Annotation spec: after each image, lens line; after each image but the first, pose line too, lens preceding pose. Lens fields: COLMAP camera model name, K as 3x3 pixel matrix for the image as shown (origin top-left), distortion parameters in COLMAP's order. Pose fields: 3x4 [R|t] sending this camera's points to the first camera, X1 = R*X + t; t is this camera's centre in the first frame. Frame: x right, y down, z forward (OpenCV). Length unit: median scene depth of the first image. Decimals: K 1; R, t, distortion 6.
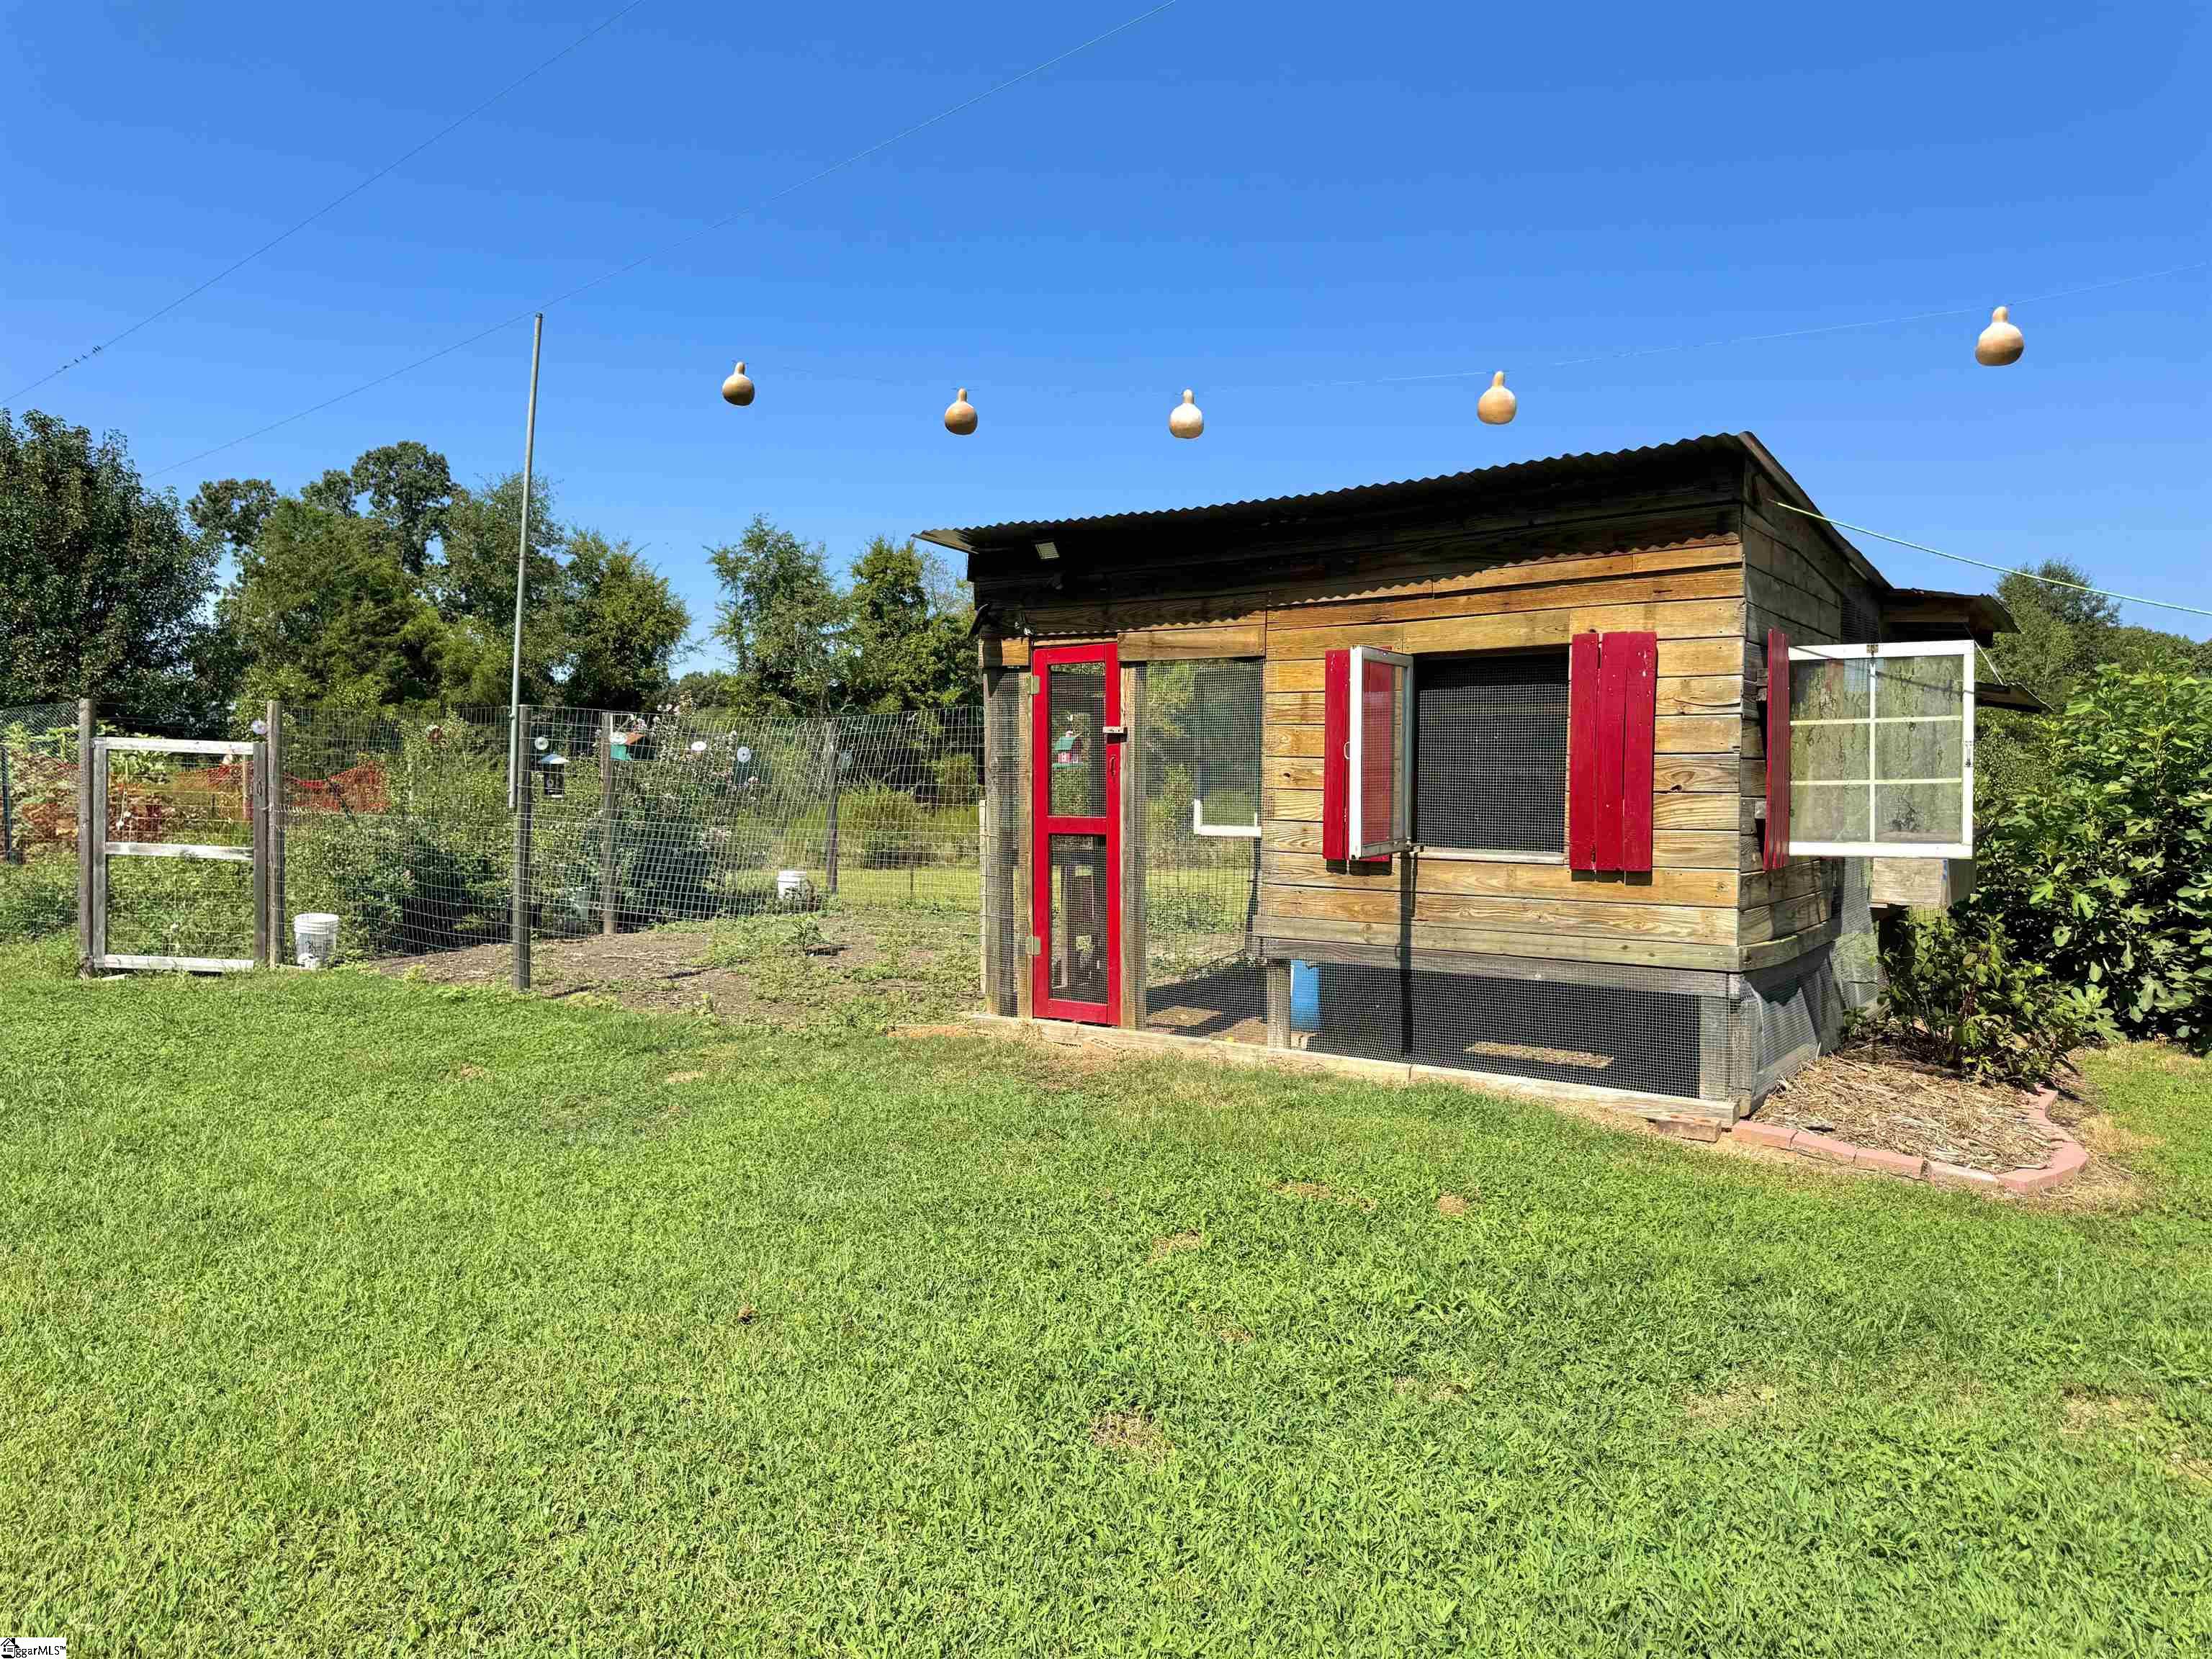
lens RADIAL K [[1558.4, 0, 1110.9], [0, 1558.4, 818.3], [0, 0, 1]] dist [0.050224, -0.048686]
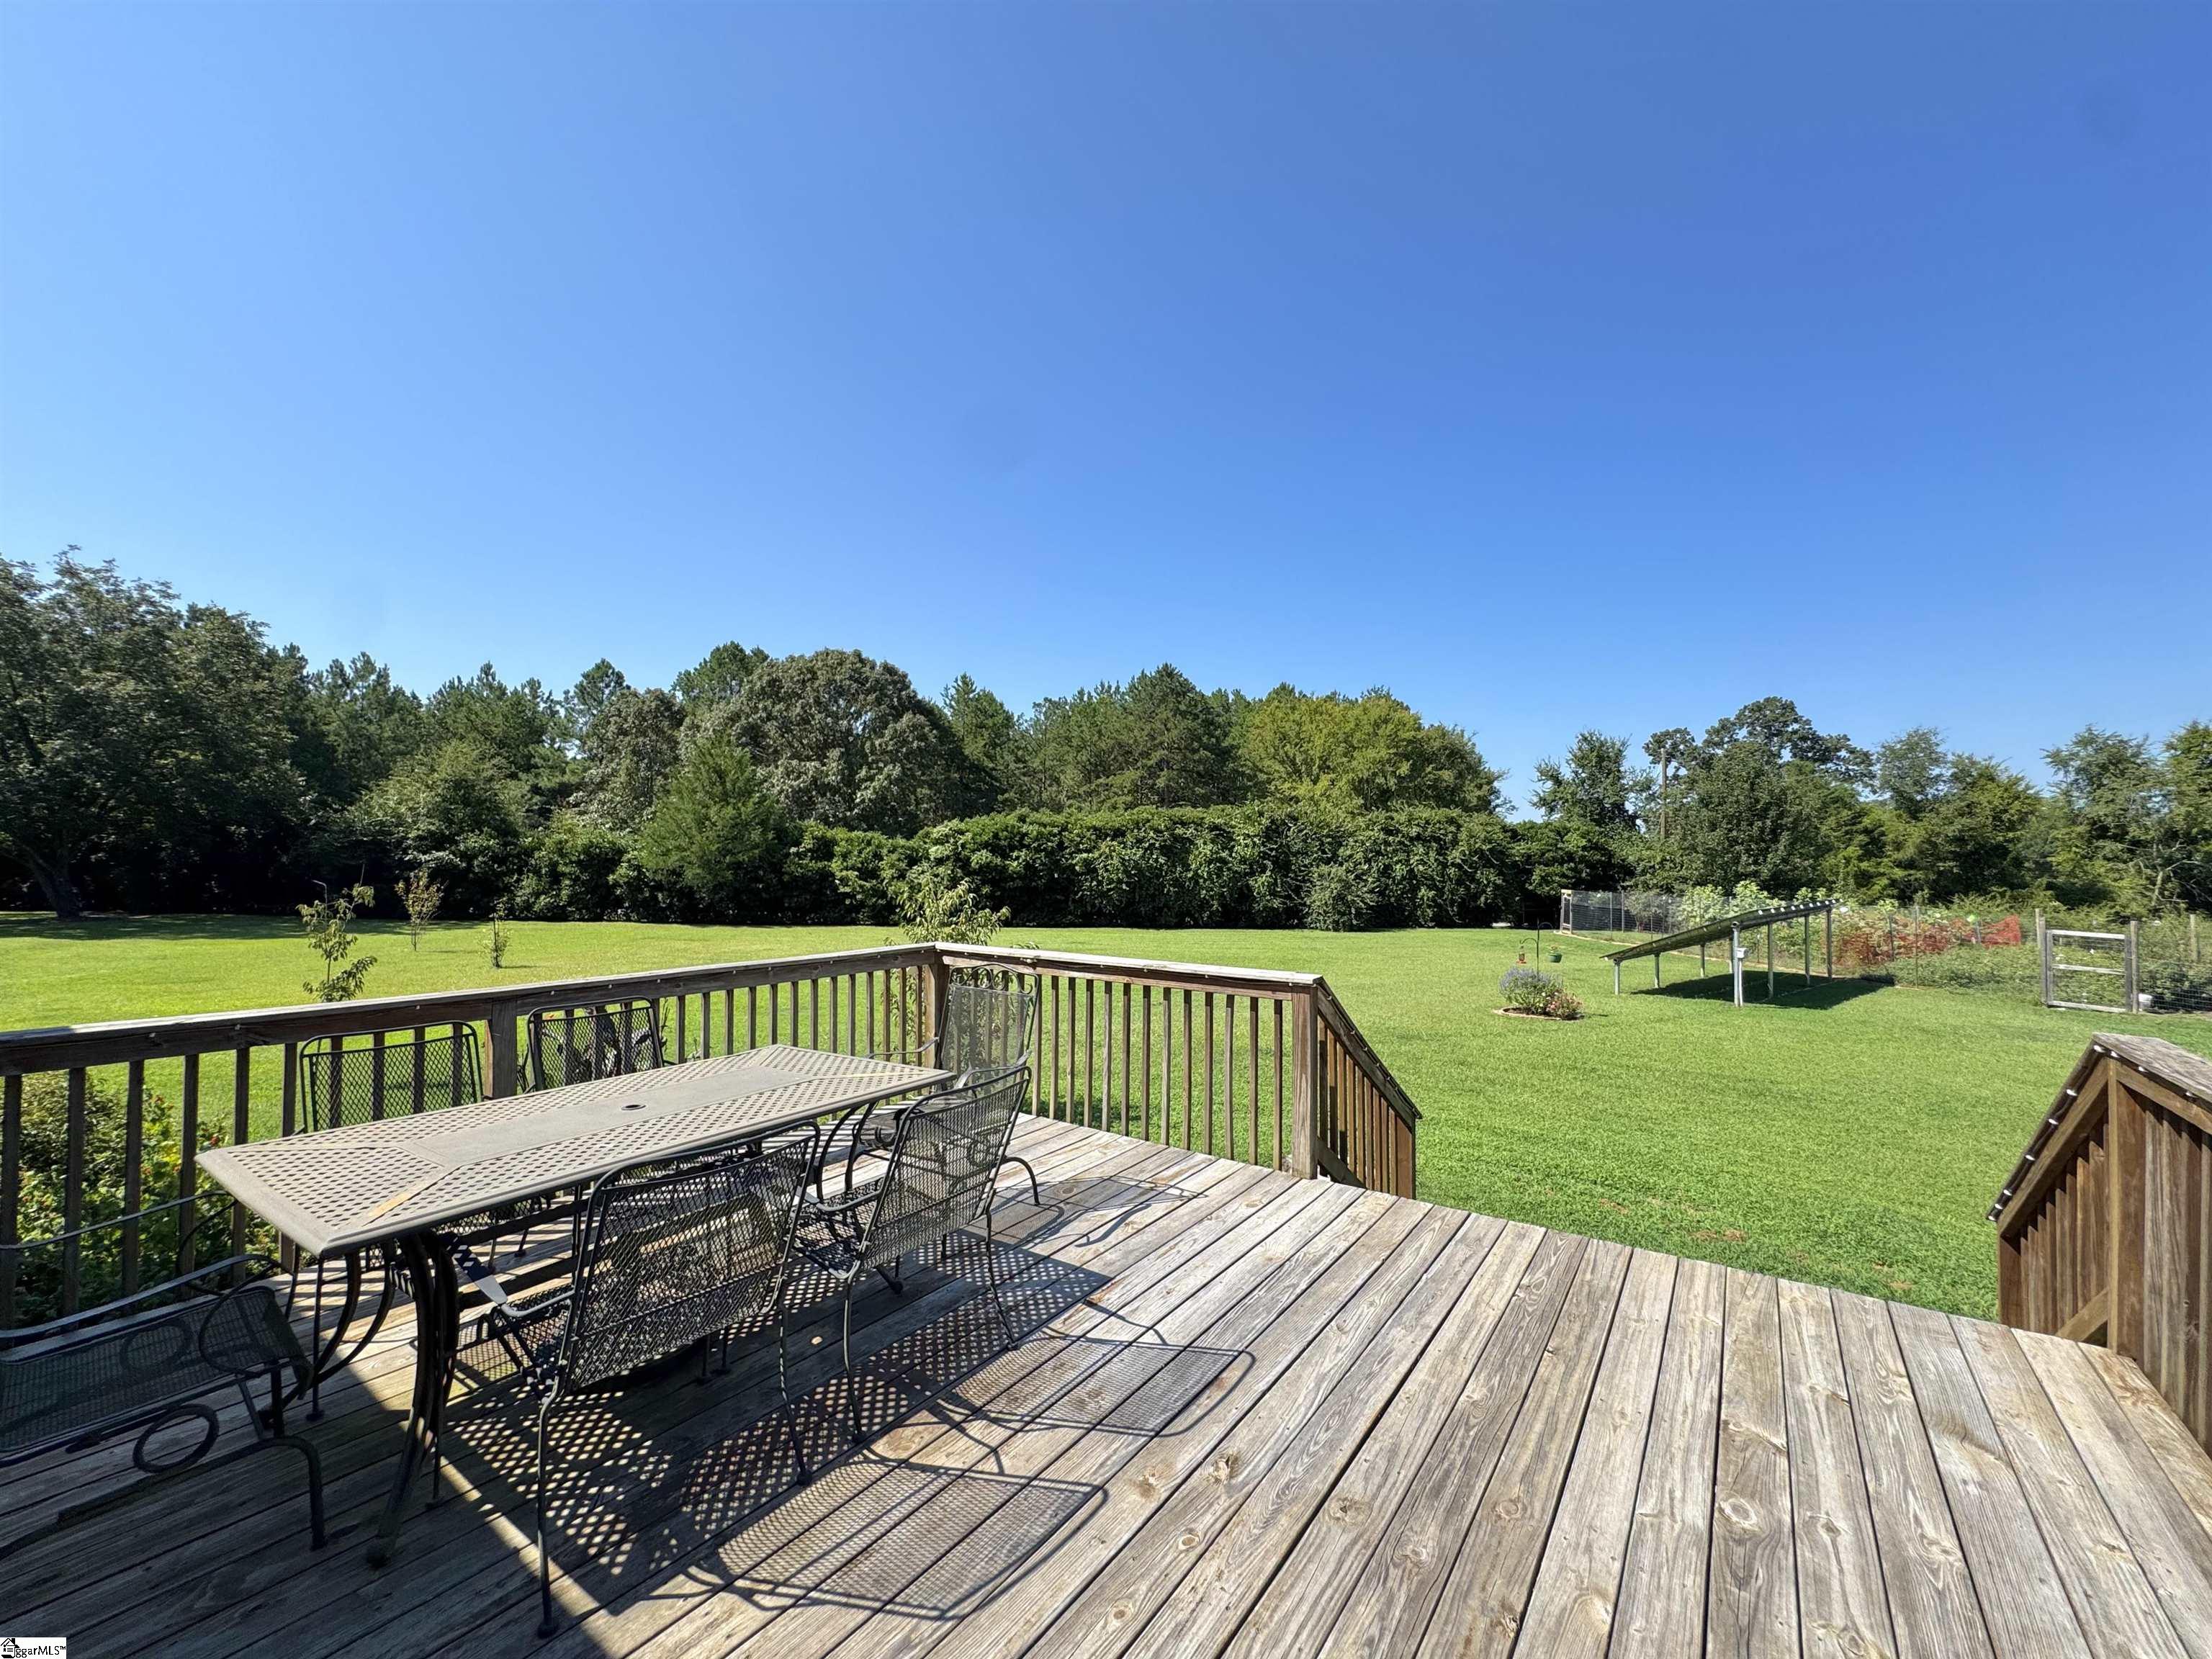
lens RADIAL K [[884.3, 0, 1109.9], [0, 884.3, 844.7], [0, 0, 1]] dist [0.002113, 0.000501]
pose [[0.559598, -0.016663, -0.828597, -0.041272], [-0.022746, 0.999112, -0.035453, -0.021681], [0.828452, 0.038687, 0.558723, -0.293010]]
